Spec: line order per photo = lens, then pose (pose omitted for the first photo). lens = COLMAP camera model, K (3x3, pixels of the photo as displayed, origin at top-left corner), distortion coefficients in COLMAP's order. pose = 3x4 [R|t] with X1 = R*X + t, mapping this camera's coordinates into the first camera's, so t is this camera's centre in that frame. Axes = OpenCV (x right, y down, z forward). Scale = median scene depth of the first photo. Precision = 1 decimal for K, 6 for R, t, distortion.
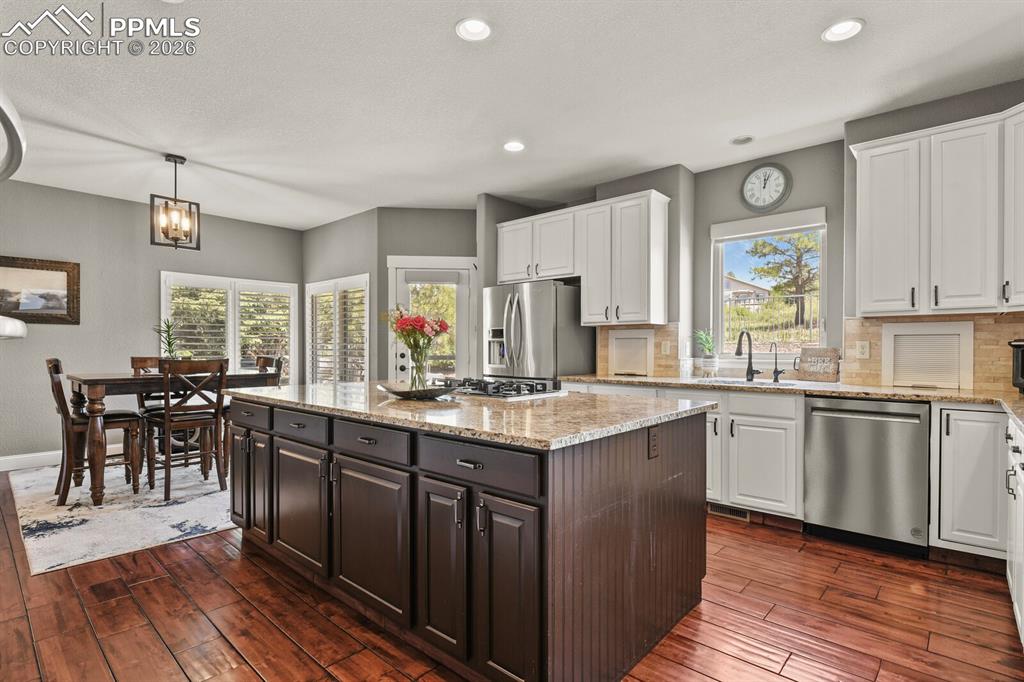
lens RADIAL K [[500.8, 0, 518.4], [0, 500.8, 349.3], [0, 0, 1]] dist [-0.017401, 0.001527]
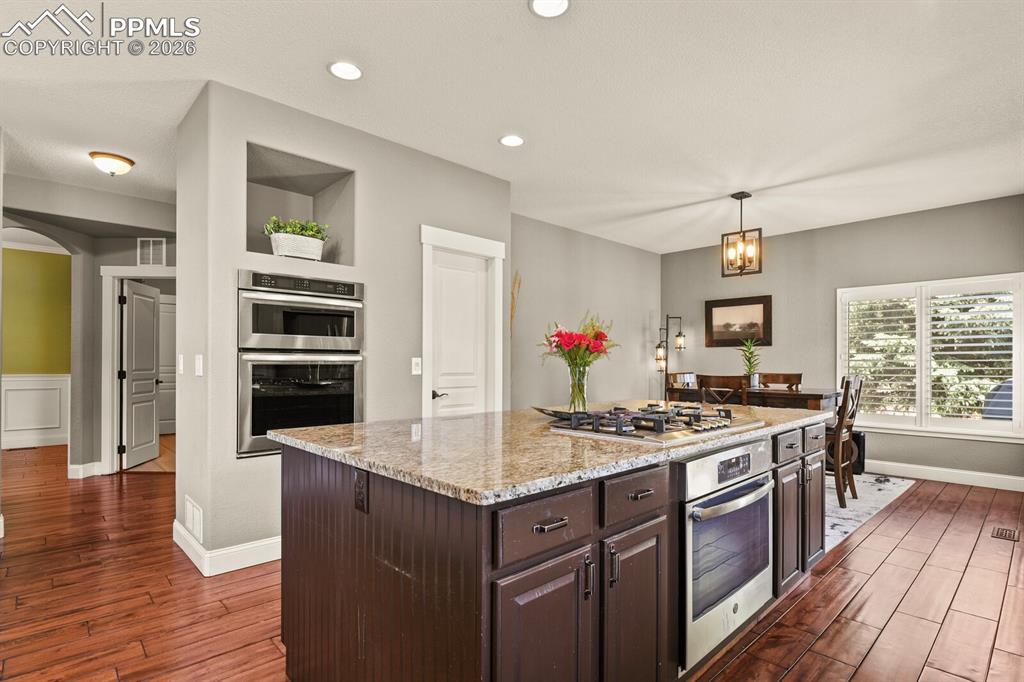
lens RADIAL K [[500.8, 0, 531.4], [0, 500.8, 362.1], [0, 0, 1]] dist [-0.017401, 0.001527]
pose [[-0.078129, -0.004843, -0.996932, 0.405867], [-0.006499, 0.999969, -0.004349, -0.000584], [0.996922, 0.006139, -0.078158, 0.540628]]
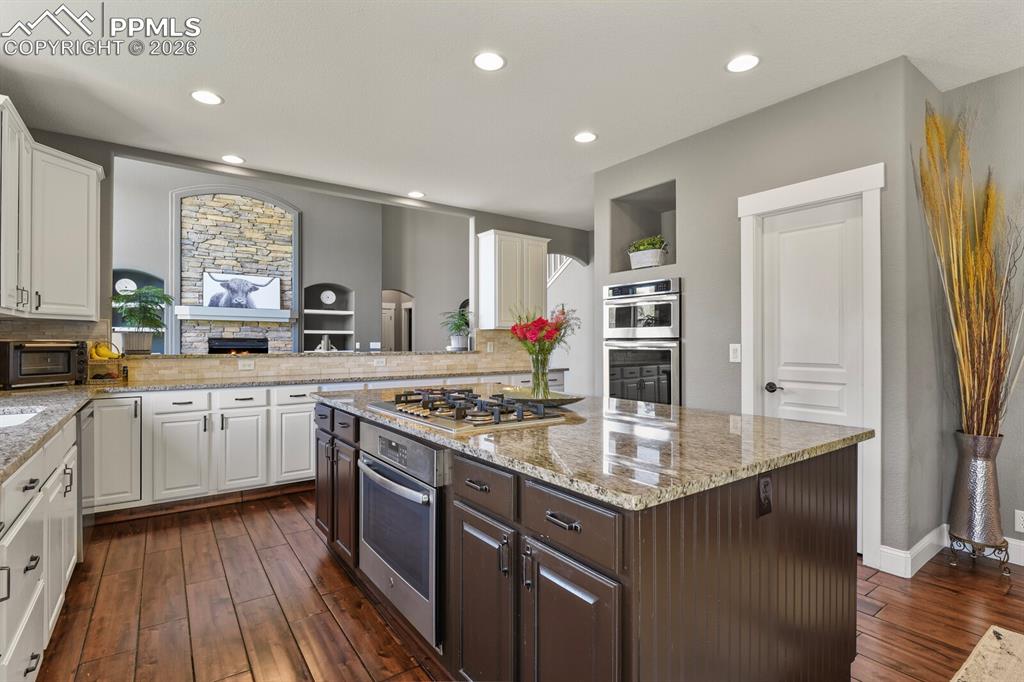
lens RADIAL K [[500.8, 0, 514.3], [0, 500.8, 341.0], [0, 0, 1]] dist [-0.017401, 0.001527]
pose [[-0.975721, -0.000648, 0.219018, -0.219346], [-0.000465, 0.999999, 0.000887, -0.014463], [-0.219018, 0.000763, -0.975720, 1.085890]]
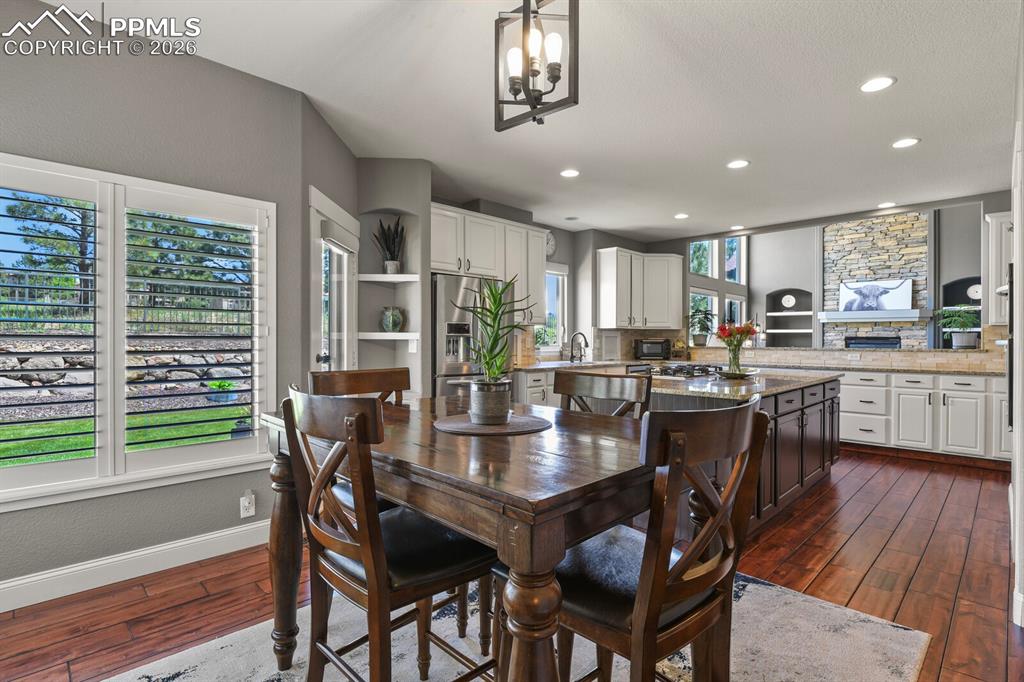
lens RADIAL K [[500.8, 0, 508.3], [0, 500.8, 345.5], [0, 0, 1]] dist [-0.017401, 0.001527]
pose [[0.072279, -0.009378, 0.997340, -1.018243], [0.001140, 0.999956, 0.009320, -0.007638], [-0.997384, 0.000464, 0.072287, 0.892717]]
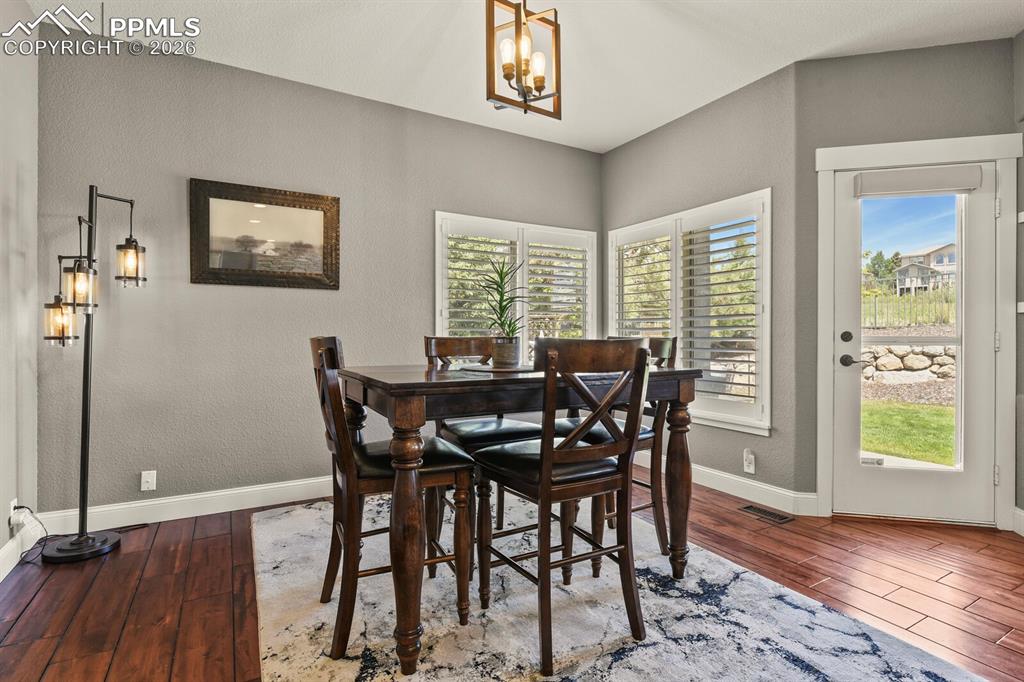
lens RADIAL K [[500.8, 0, 509.8], [0, 500.8, 332.2], [0, 0, 1]] dist [-0.017401, 0.001527]
pose [[0.943402, -0.005608, -0.331604, -0.475651], [0.002076, 0.999937, -0.011004, 0.016185], [0.331644, 0.009693, 0.943355, 0.470167]]
